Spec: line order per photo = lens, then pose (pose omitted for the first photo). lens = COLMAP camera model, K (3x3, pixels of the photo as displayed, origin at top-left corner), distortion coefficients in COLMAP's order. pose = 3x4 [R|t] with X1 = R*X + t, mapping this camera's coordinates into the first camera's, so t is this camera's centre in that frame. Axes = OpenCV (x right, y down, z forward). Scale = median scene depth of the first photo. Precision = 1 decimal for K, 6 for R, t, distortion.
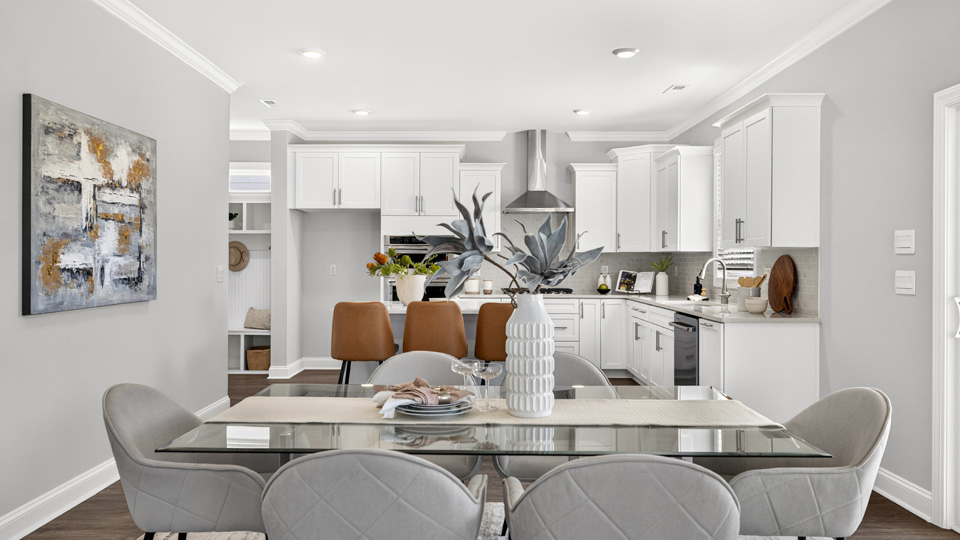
lens RADIAL K [[718.1, 0, 480.0], [0, 718.1, 270.0], [0, 0, 1]] dist [0.001489, 0.001432]
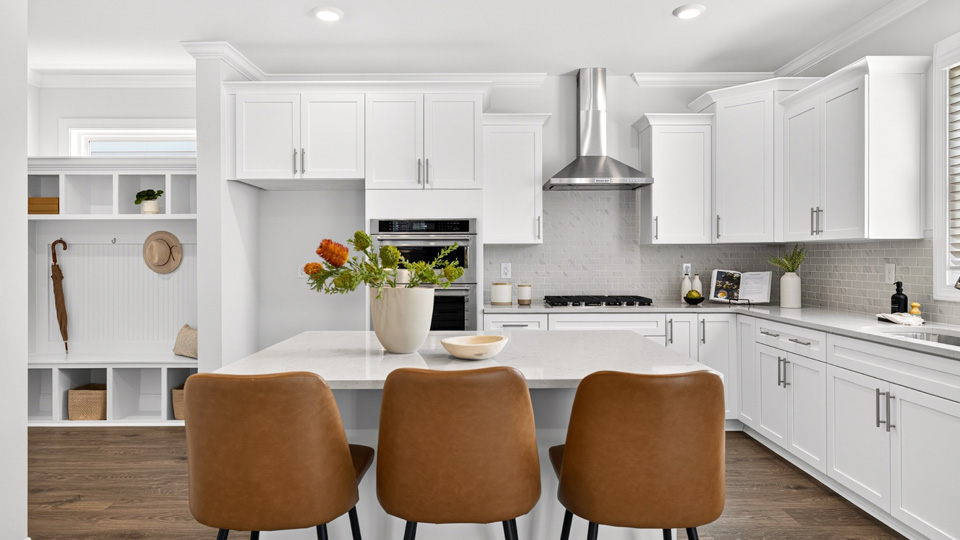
lens RADIAL K [[573.2, 0, 478.7], [0, 573.2, 263.7], [0, 0, 1]] dist [-0.002610, -0.000398]
pose [[0.999974, -0.005751, 0.004293, -0.052756], [0.005756, 0.999983, -0.001231, -0.008963], [-0.004286, 0.001255, 0.999990, 0.685272]]
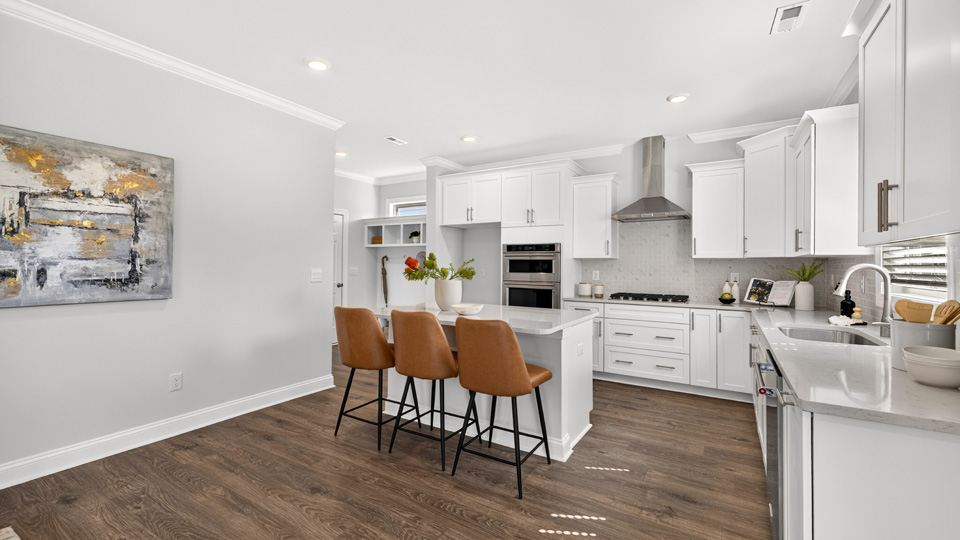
lens RADIAL K [[406.1, 0, 480.0], [0, 406.1, 270.0], [0, 0, 1]] dist [0.016424, 0.000112]
pose [[0.854021, 0.010298, -0.520136, 0.262146], [-0.012391, 0.999923, -0.000549, -0.008001], [0.520090, 0.006913, 0.854083, 0.595918]]
